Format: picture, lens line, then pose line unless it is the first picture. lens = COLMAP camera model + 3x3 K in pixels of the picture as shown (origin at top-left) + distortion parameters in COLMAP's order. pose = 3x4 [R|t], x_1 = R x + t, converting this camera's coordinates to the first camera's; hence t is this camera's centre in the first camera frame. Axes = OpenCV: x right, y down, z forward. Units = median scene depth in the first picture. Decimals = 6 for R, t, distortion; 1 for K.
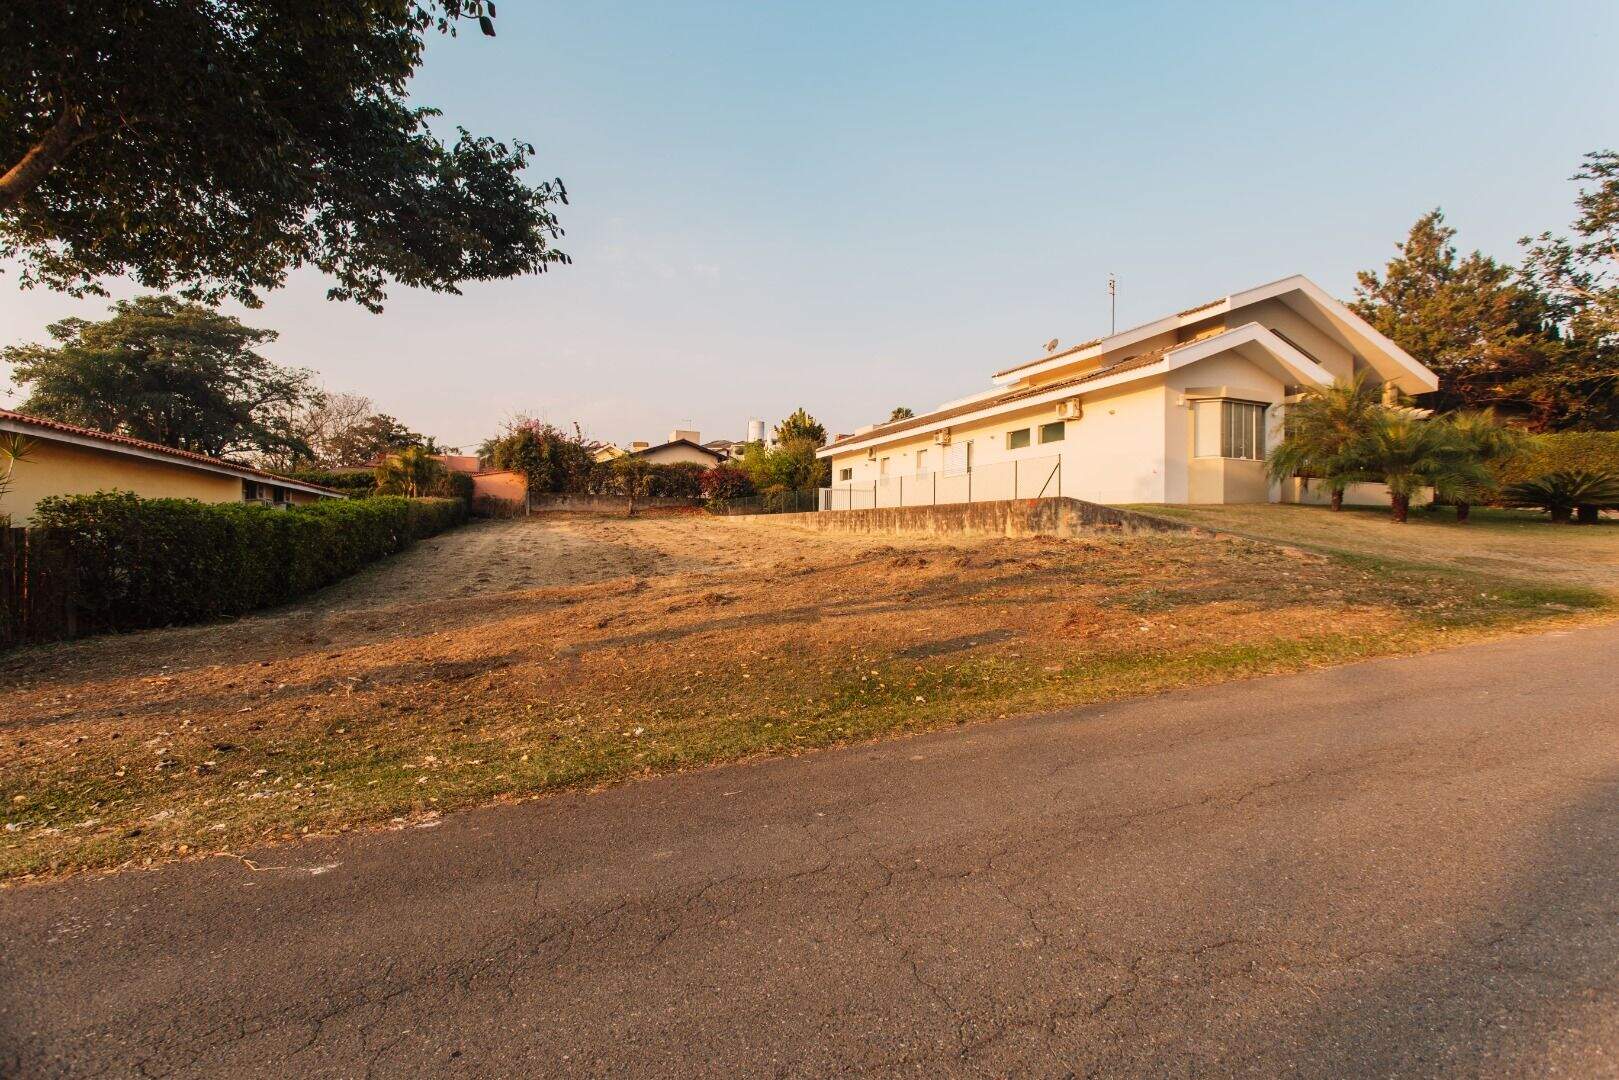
lens RADIAL K [[781.6, 0, 808.5], [0, 781.6, 526.1], [0, 0, 1]] dist [0.010536, 0.005009]
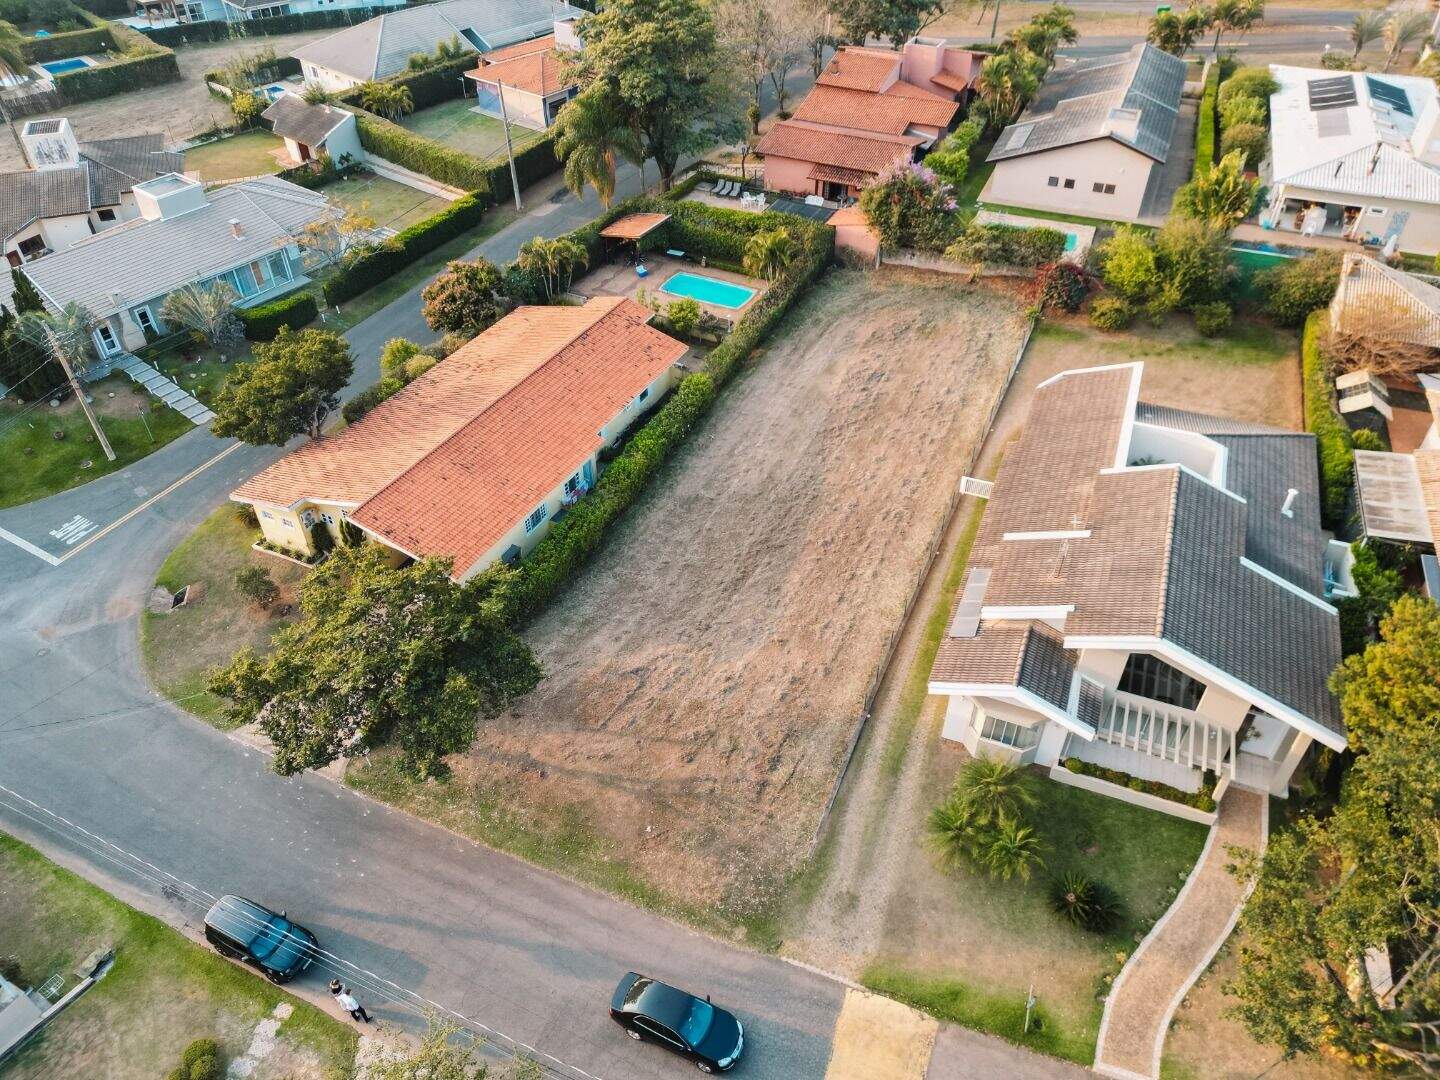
lens RADIAL K [[1011.4, 0, 717.9], [0, 1011.4, 537.8], [0, 0, 1]] dist [0.036741, -0.012233]
pose [[0.708539, 0.443519, -0.548874, 0.913975], [0.032169, 0.756695, 0.652977, -1.420150], [0.704938, -0.480317, 0.521880, -0.153316]]
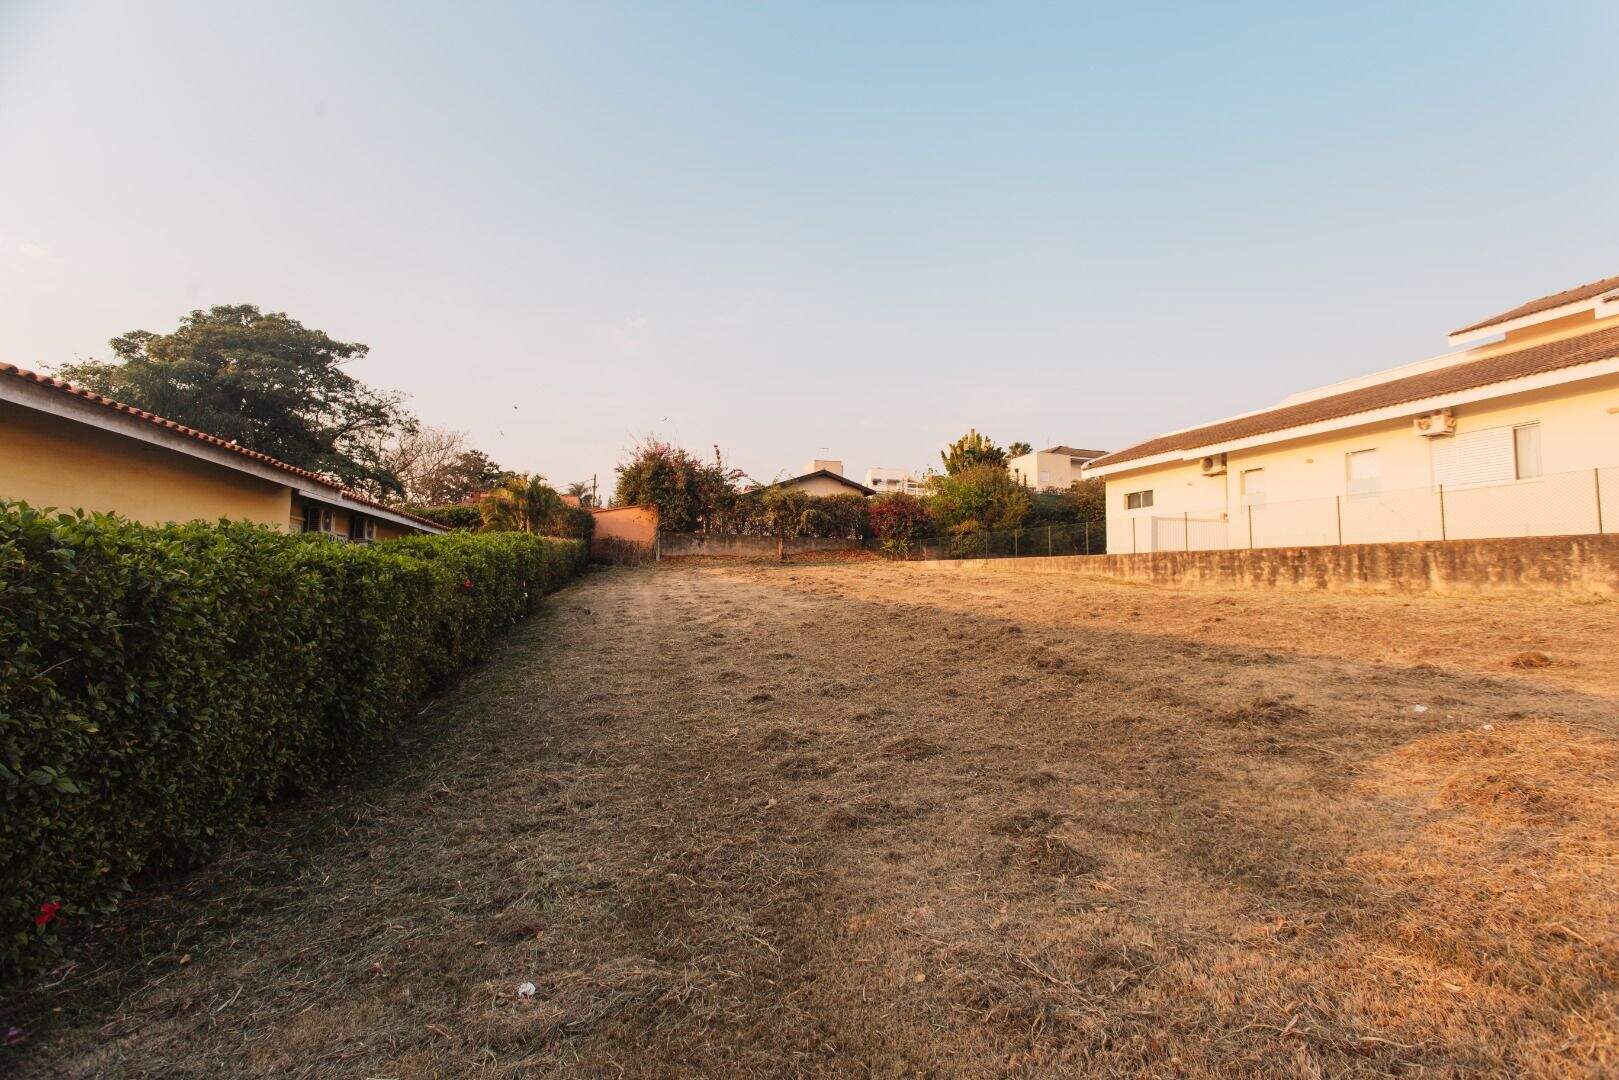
lens RADIAL K [[781.6, 0, 813.0], [0, 781.6, 520.7], [0, 0, 1]] dist [0.010536, 0.005009]
pose [[0.997150, -0.007102, -0.075116, -0.306134], [0.002092, 0.997780, -0.066570, -0.003375], [0.075422, 0.066223, 0.994950, 0.468938]]
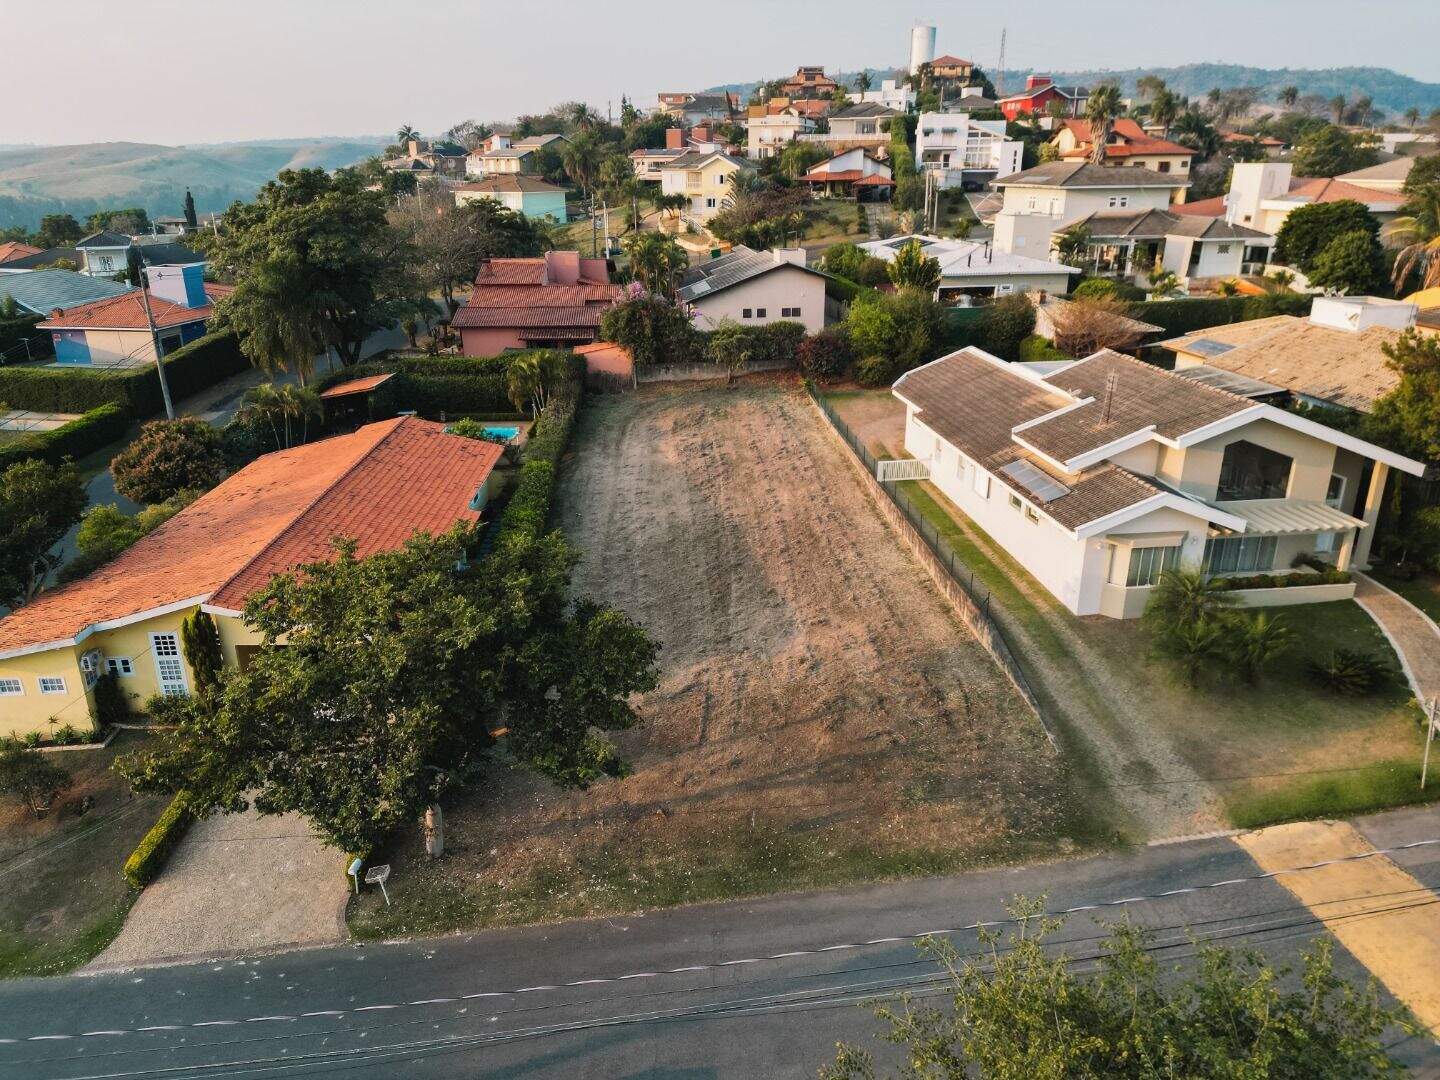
lens RADIAL K [[1011.4, 0, 714.1], [0, 1011.4, 541.8], [0, 0, 1]] dist [0.036741, -0.012233]
pose [[0.965807, 0.071363, -0.249248, 0.225255], [0.024645, 0.931747, 0.362272, -0.681901], [0.258089, -0.356027, 0.898128, -0.619938]]
